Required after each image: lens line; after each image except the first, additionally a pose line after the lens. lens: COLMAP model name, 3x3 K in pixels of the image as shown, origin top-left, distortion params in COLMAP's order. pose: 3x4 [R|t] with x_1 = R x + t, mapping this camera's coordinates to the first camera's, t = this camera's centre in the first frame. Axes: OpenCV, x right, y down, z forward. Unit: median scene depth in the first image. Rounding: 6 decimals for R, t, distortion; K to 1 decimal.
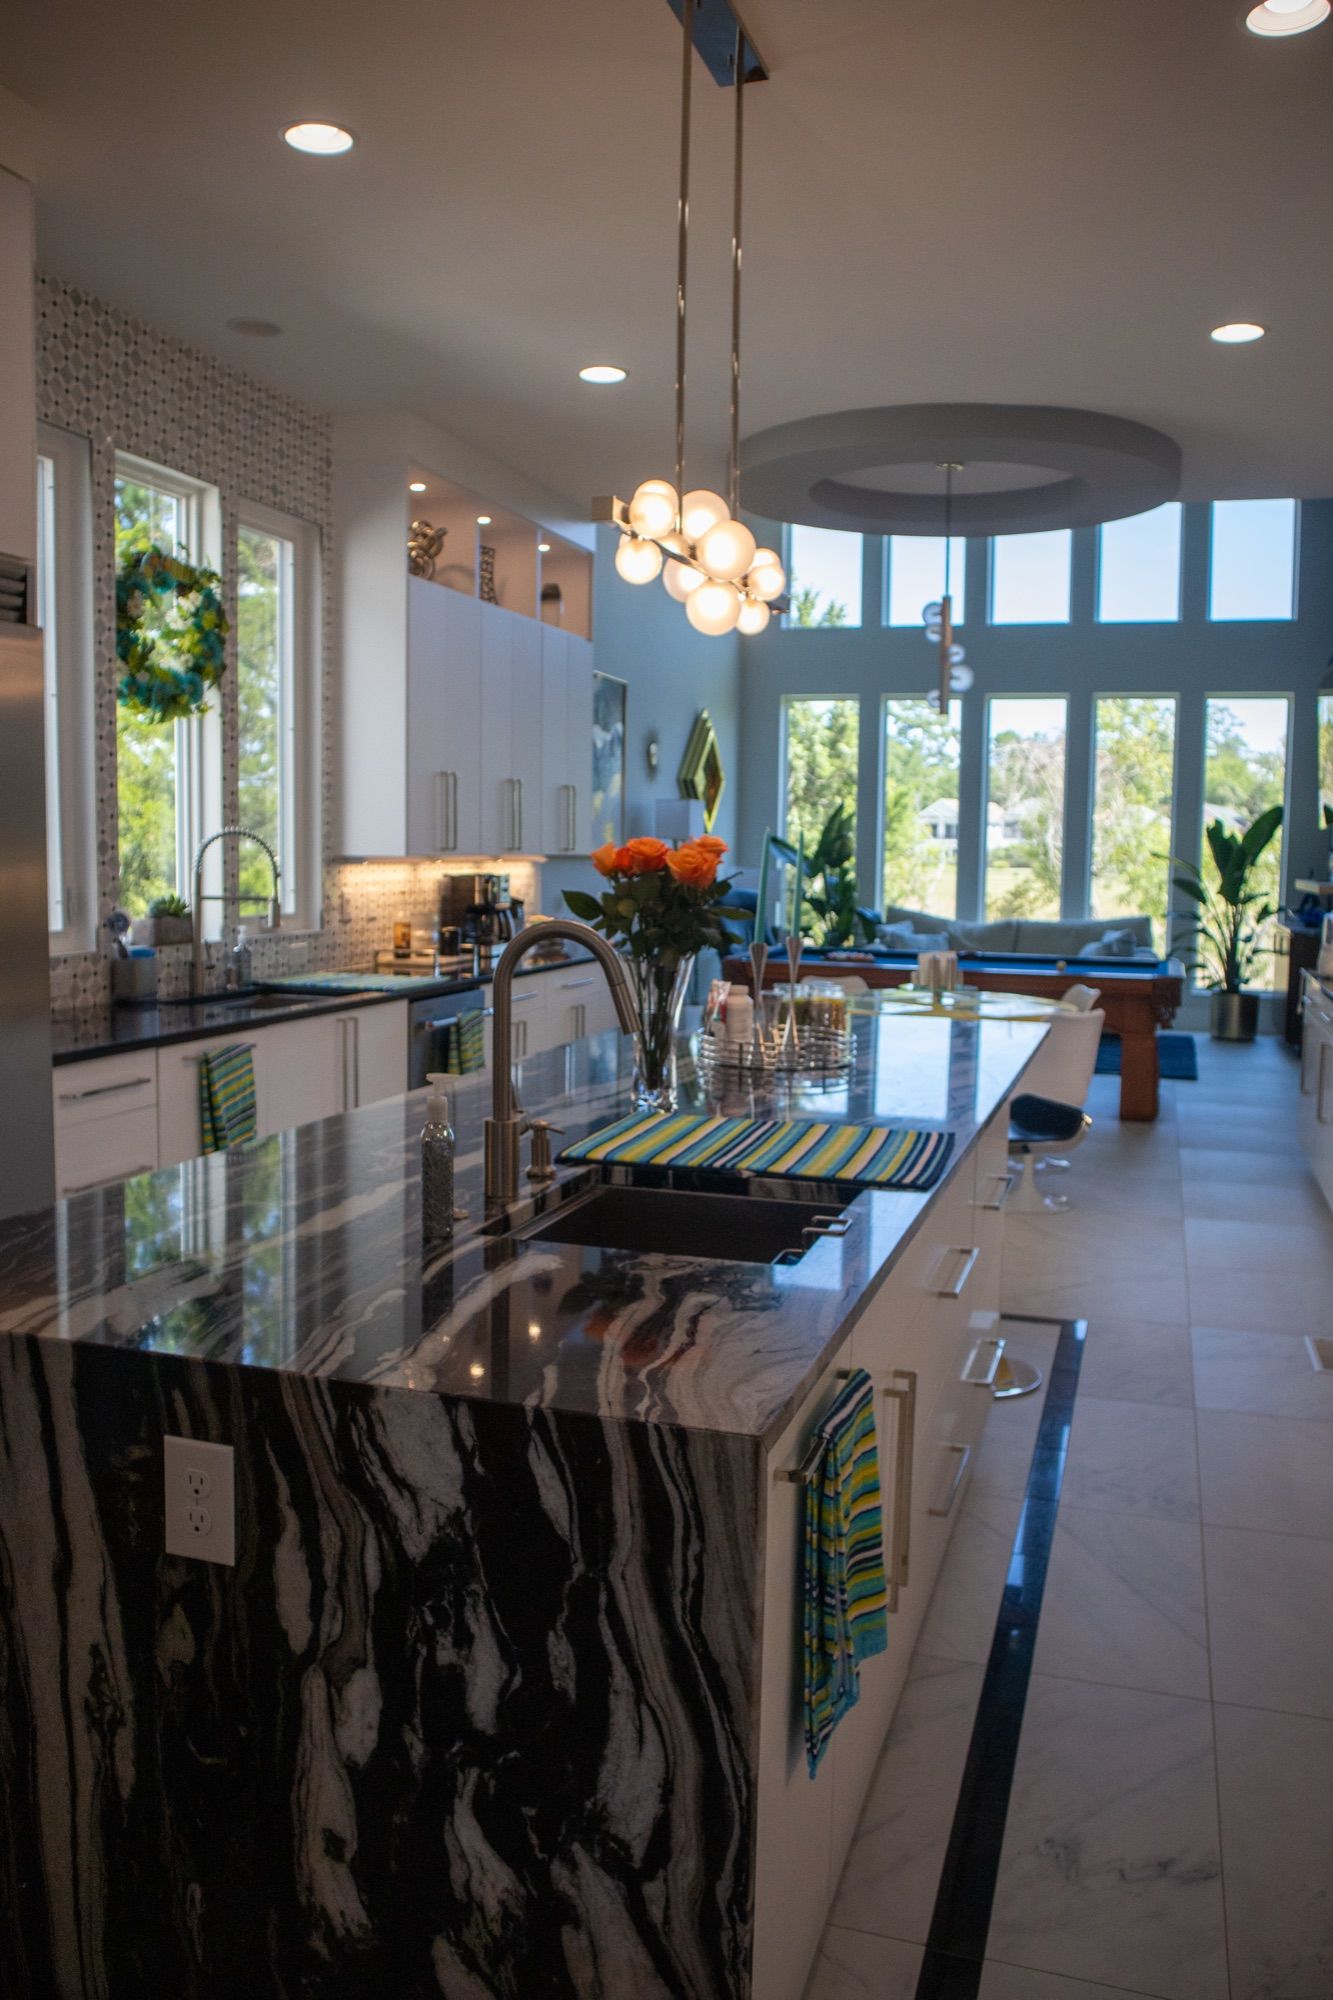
lens RADIAL K [[1607.0, 0, 666.5], [0, 1607.0, 1000.0], [0, 0, 1]] dist [-0.061936, 0.010880]
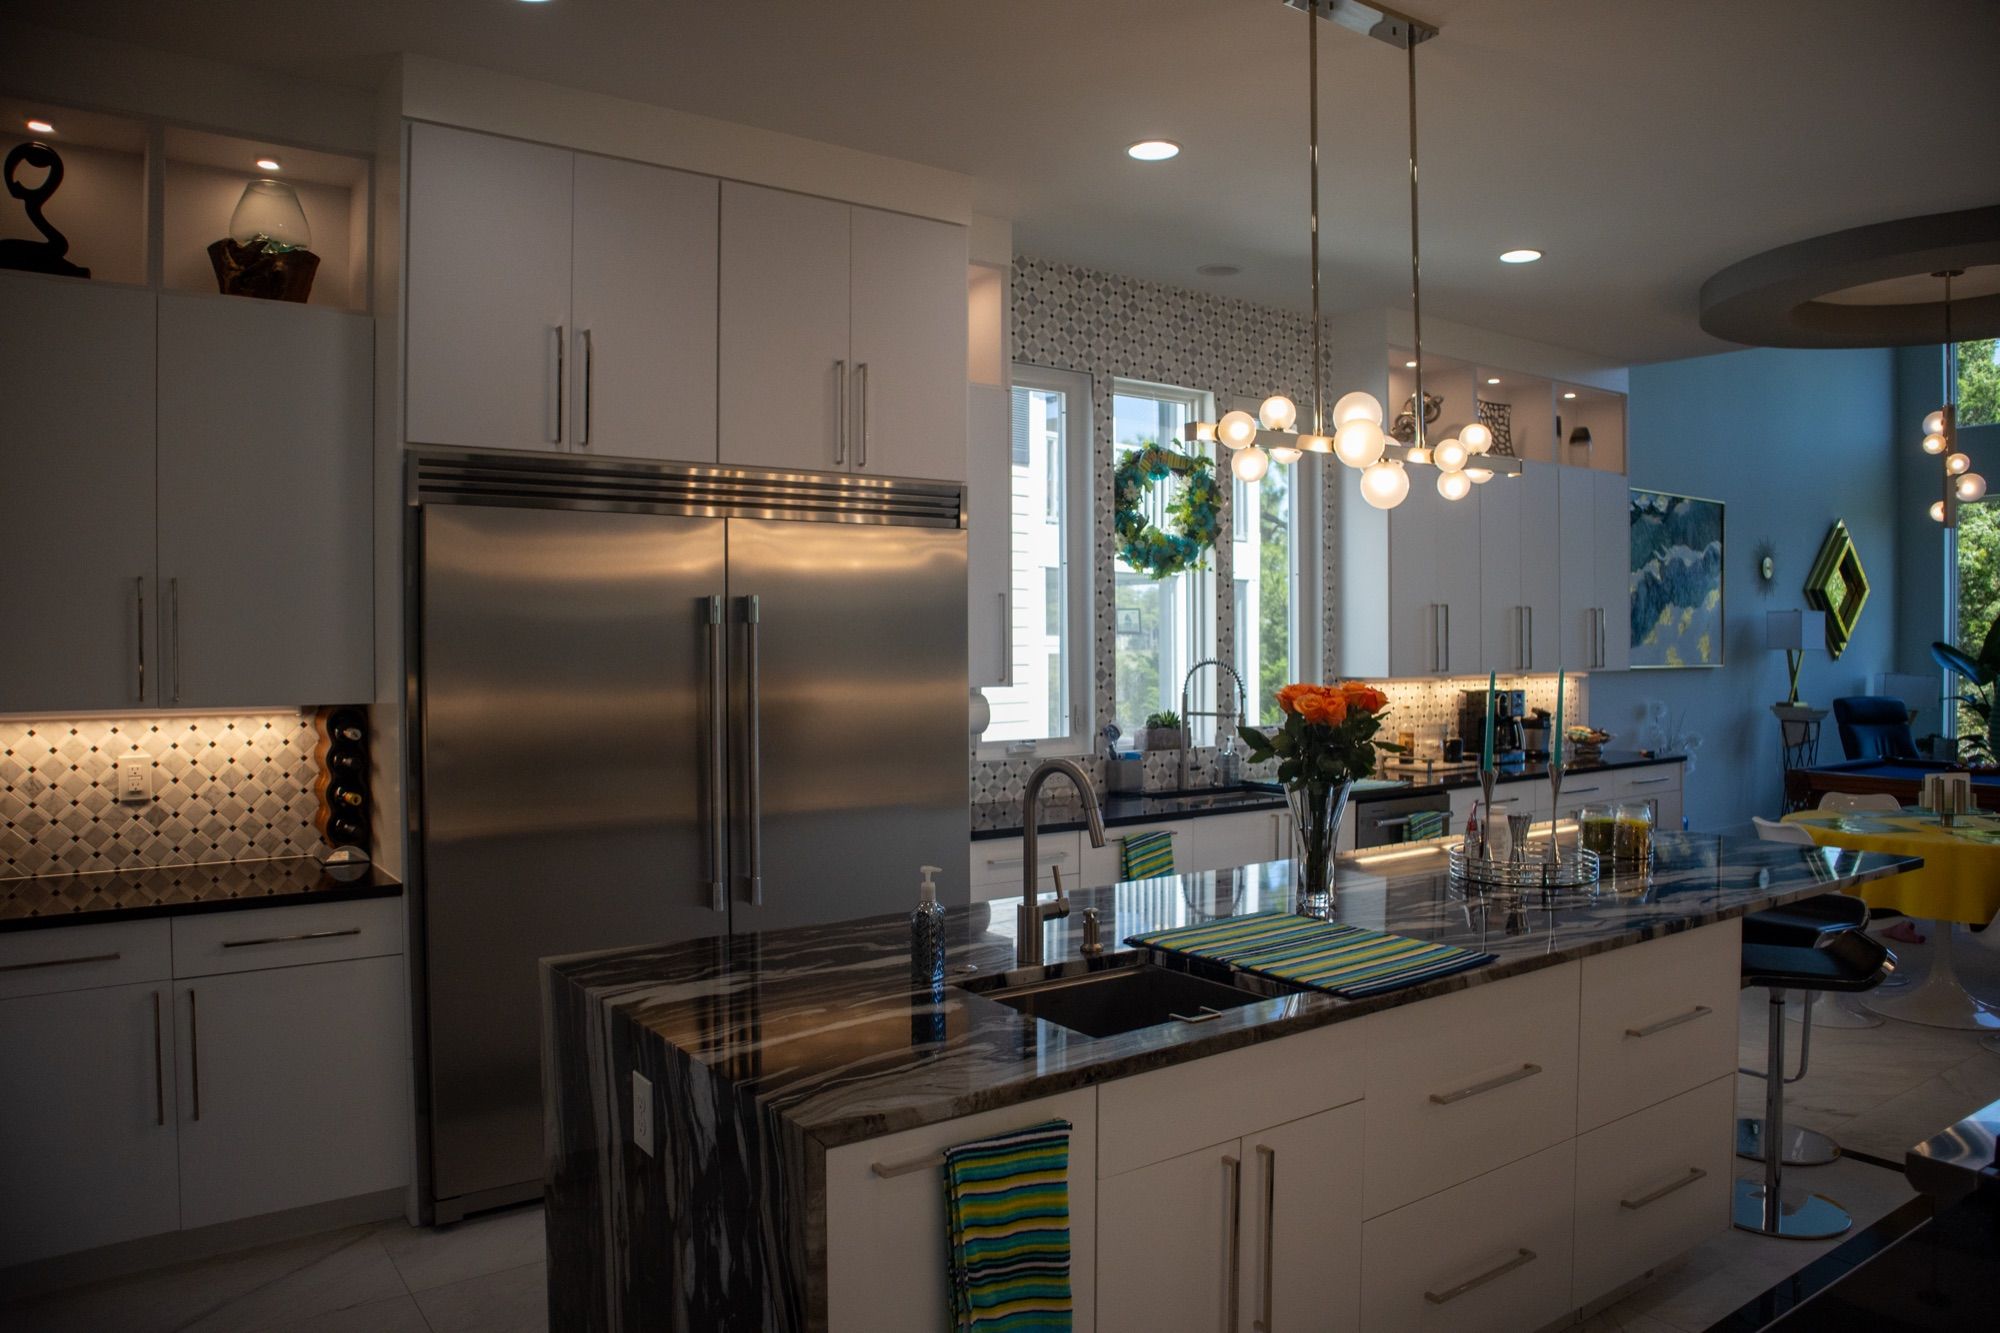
lens RADIAL K [[1414.4, 0, 1000.0], [0, 1414.4, 666.5], [0, 0, 1]] dist [-0.105212, 0.003210]
pose [[0.795641, -0.005590, -0.605742, 0.275670], [-0.043636, 0.996831, -0.066515, -0.020155], [0.604194, 0.079354, 0.792876, 0.017757]]
